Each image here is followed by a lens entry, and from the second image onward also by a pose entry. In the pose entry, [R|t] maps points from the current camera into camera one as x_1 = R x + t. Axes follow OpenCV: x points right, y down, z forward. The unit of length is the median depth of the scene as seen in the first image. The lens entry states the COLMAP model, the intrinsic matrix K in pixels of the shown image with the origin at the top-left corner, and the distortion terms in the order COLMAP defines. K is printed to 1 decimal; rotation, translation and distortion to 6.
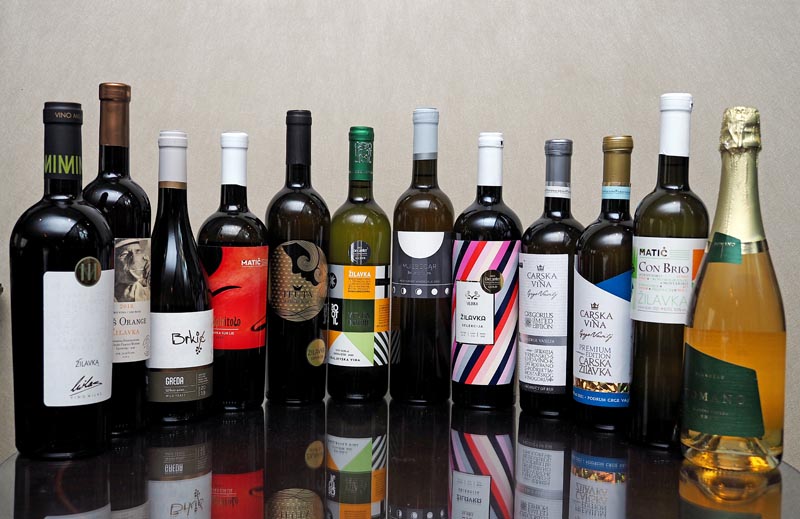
lens RADIAL K [[1143.2, 0, 395.6], [0, 1143.2, 259.9], [0, 0, 1]] dist [0.016617, 0.000000]
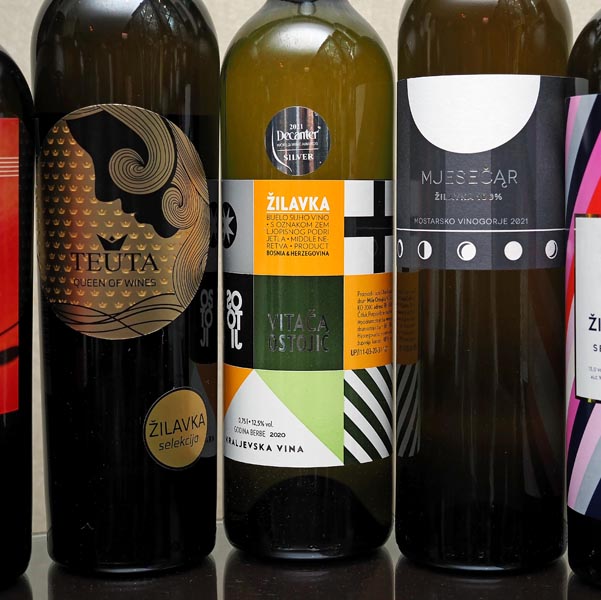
lens RADIAL K [[2017.6, 0, 304.3], [0, 2017.6, 301.8], [0, 0, 1]] dist [0.091999, 0.000000]
pose [[0.995296, -0.009620, -0.096404, 0.029887], [0.012521, 0.999486, 0.029526, 0.024509], [0.096070, -0.030594, 0.994904, 0.390346]]
